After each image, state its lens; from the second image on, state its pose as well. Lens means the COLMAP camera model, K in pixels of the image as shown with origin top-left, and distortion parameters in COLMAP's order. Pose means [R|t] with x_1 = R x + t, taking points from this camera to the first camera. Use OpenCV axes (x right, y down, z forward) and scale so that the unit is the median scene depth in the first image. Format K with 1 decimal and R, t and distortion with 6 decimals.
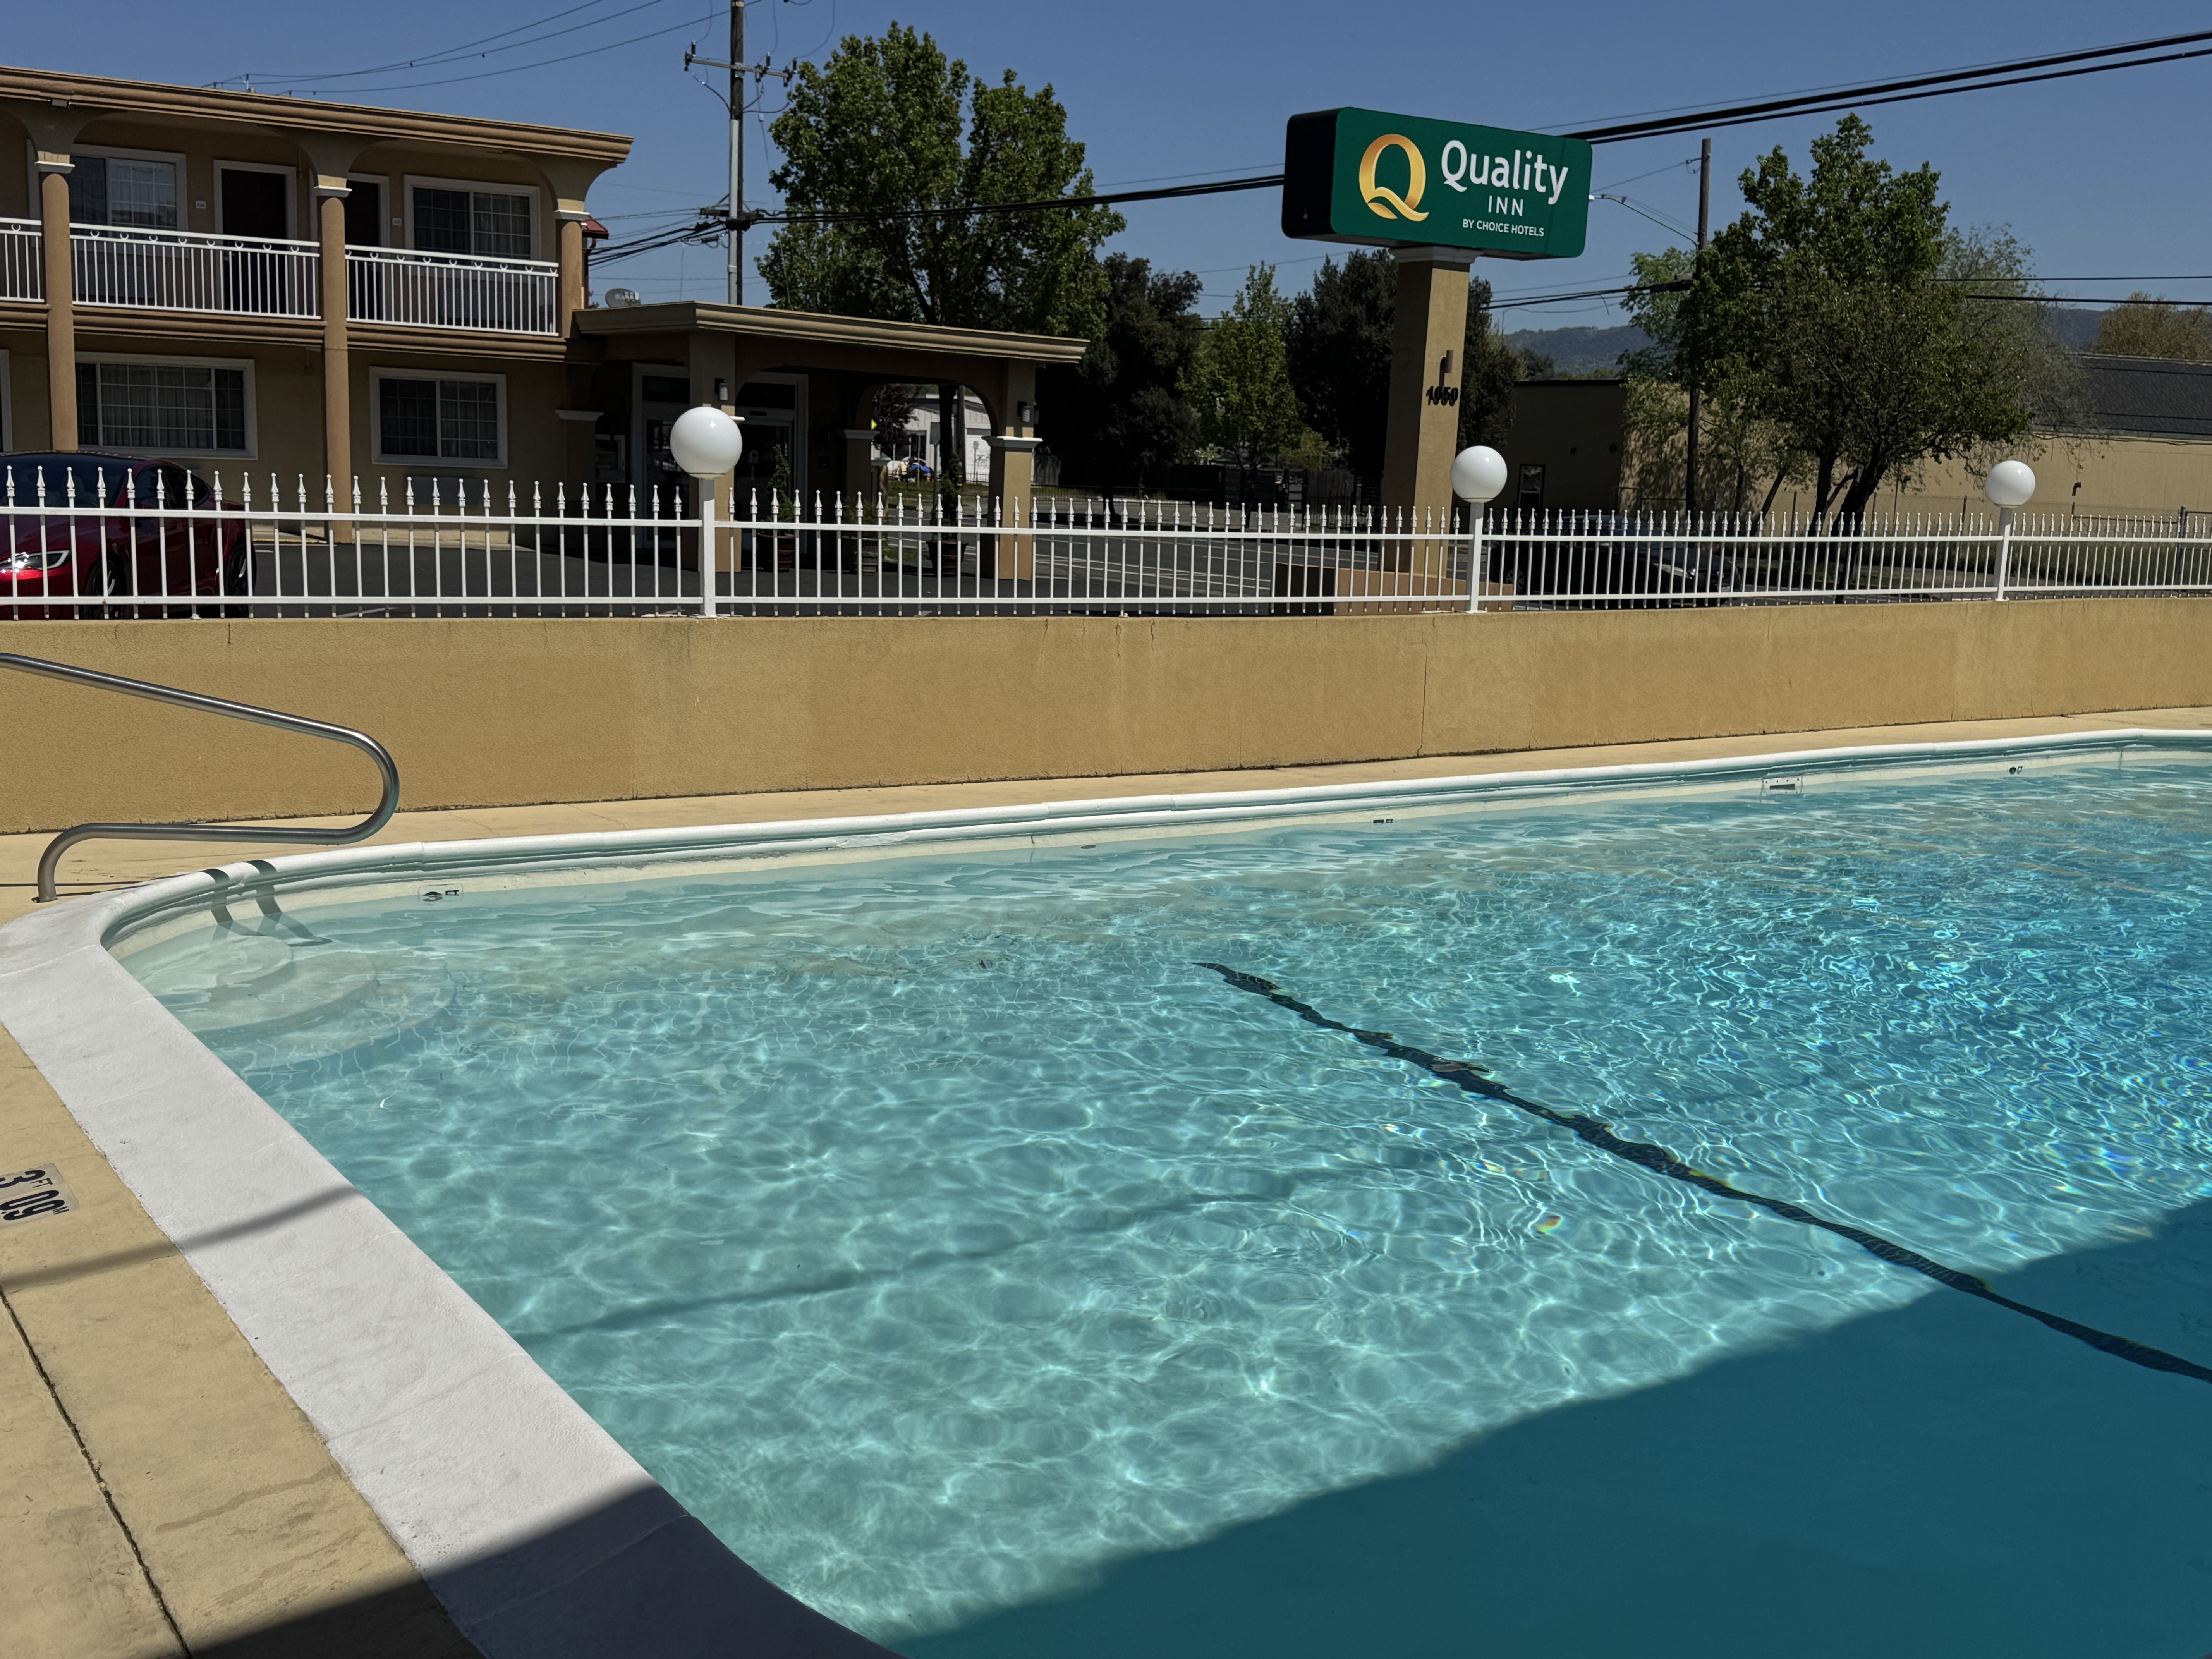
lens RADIAL K [[2372.1, 0, 1106.2], [0, 2372.1, 833.0], [0, 0, 1]] dist [0.132874, 0.000000]
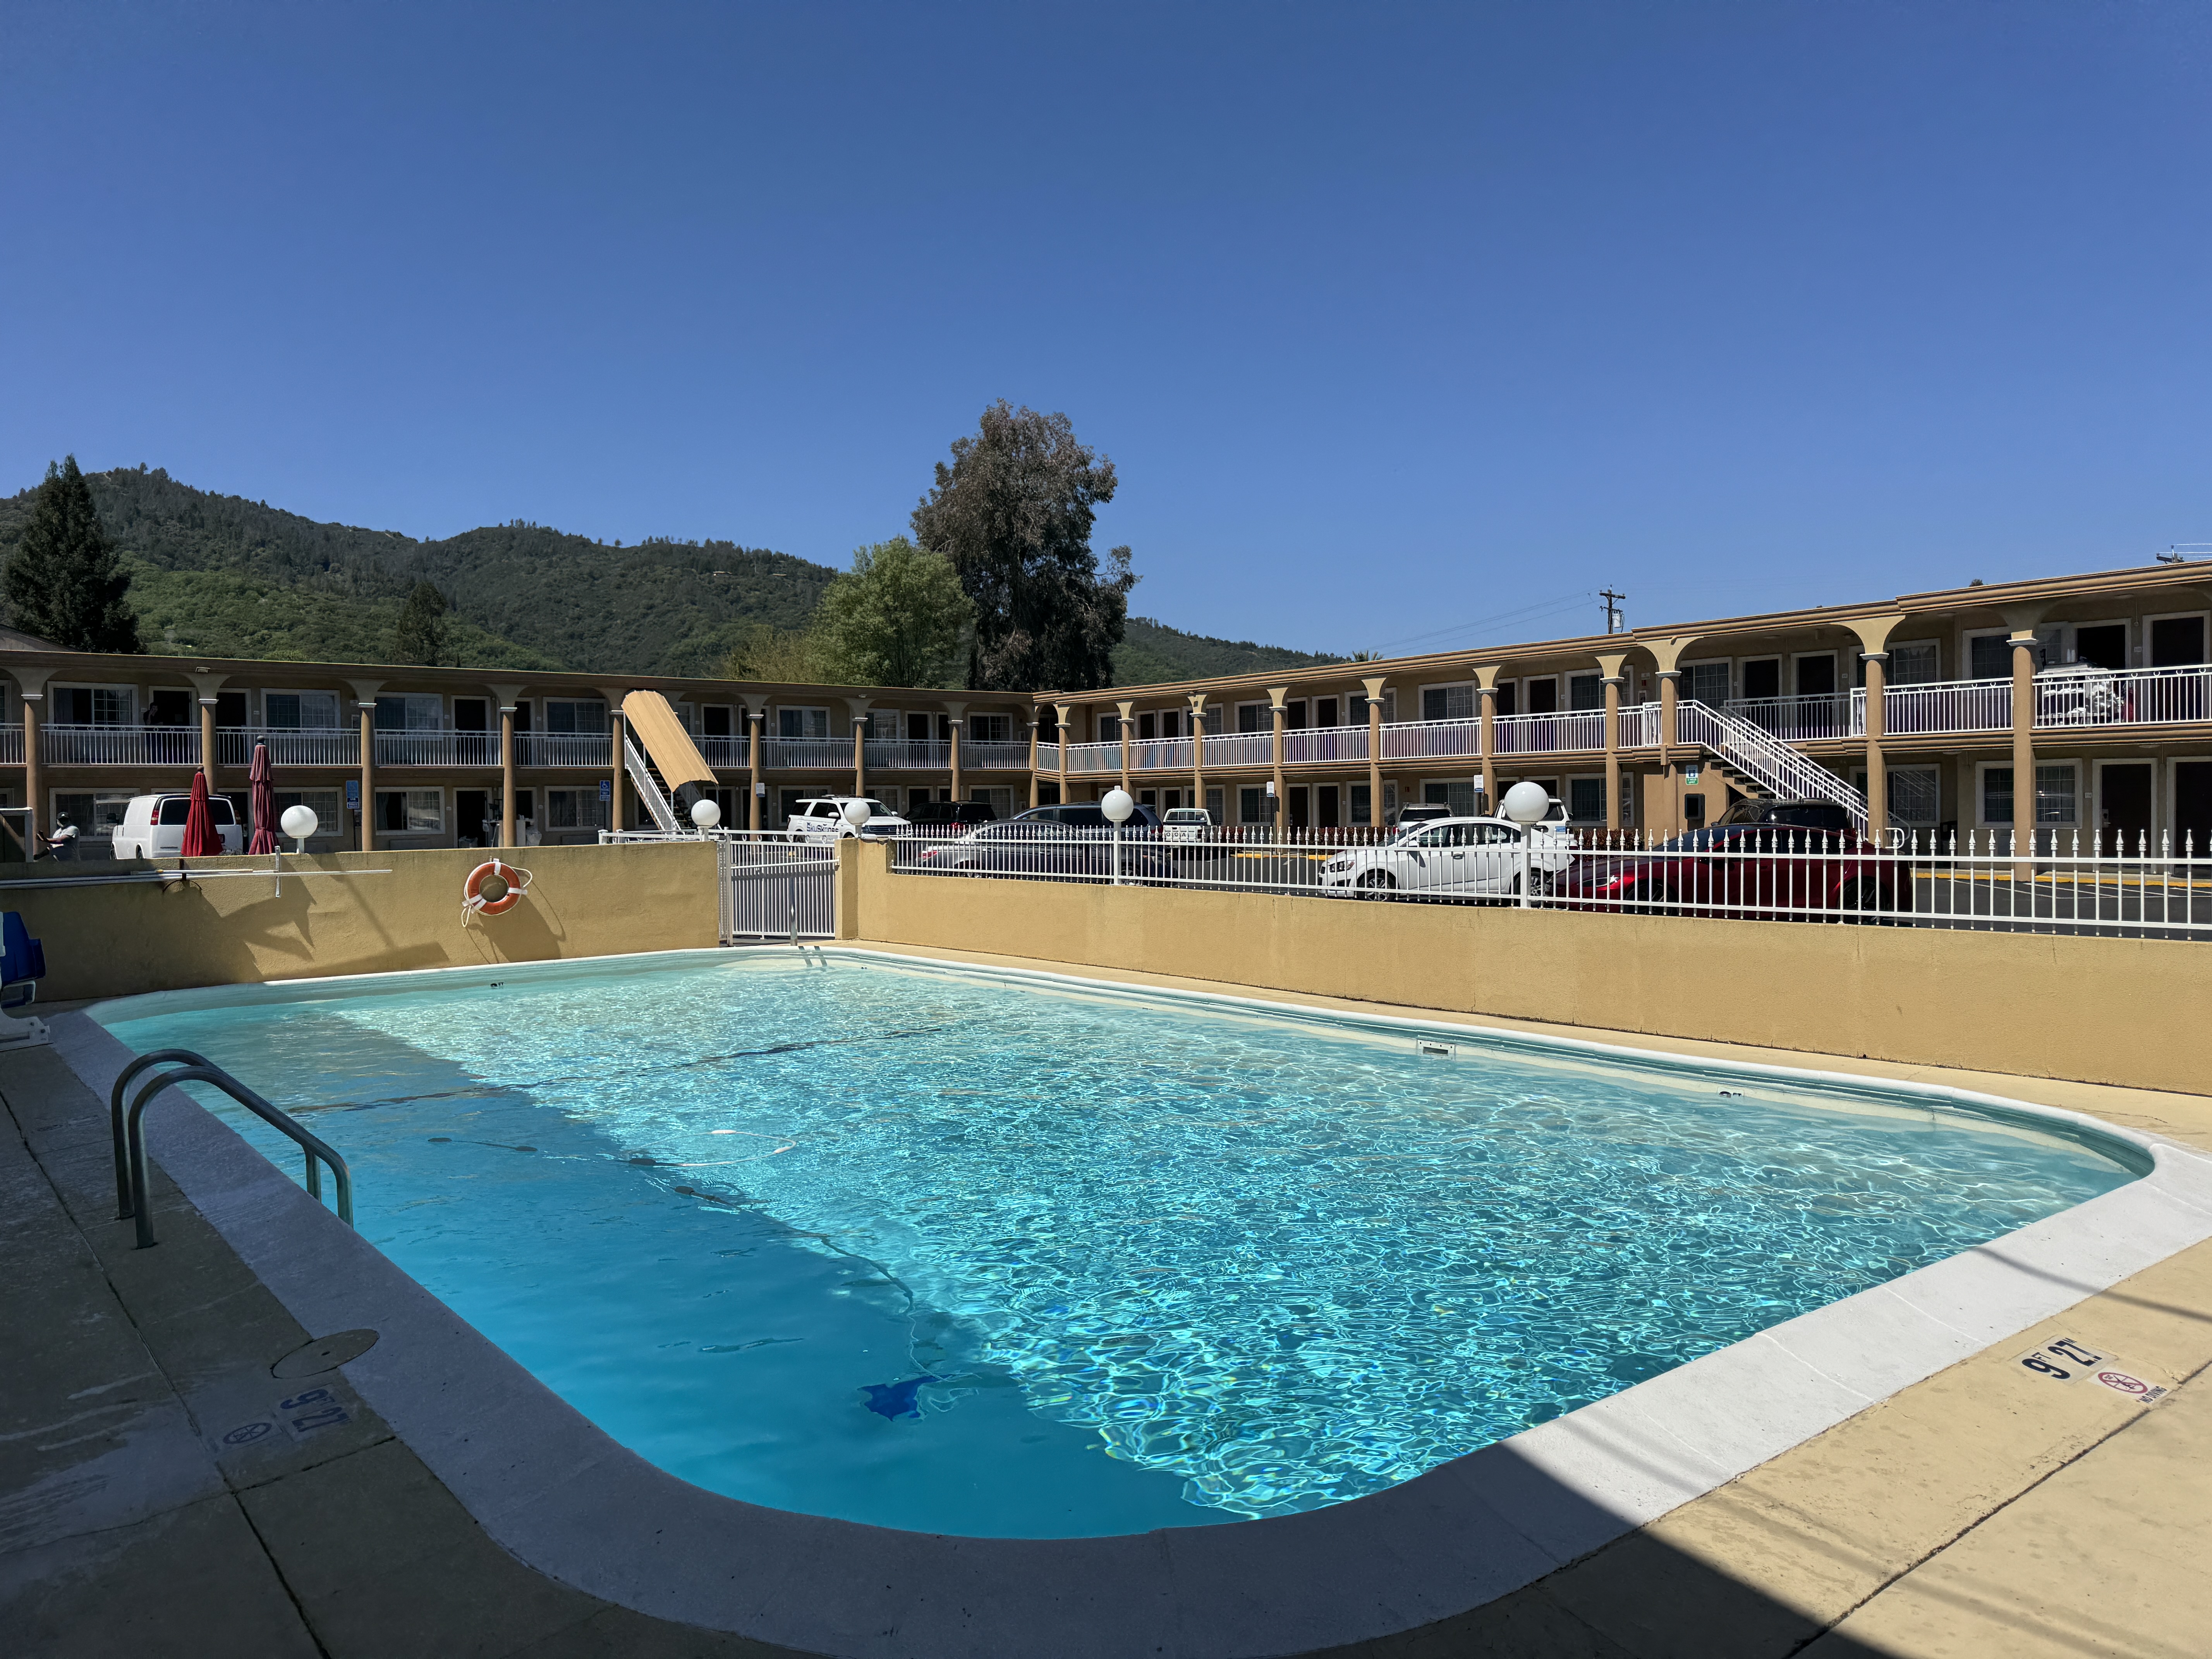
lens RADIAL K [[1566.2, 0, 1105.3], [0, 1566.2, 833.1], [0, 0, 1]] dist [0.031980, -0.013019]
pose [[0.053650, -0.020393, -0.998352, 0.749122], [-0.143190, 0.989302, -0.027903, -0.057503], [0.988240, 0.144451, 0.050156, 0.545628]]
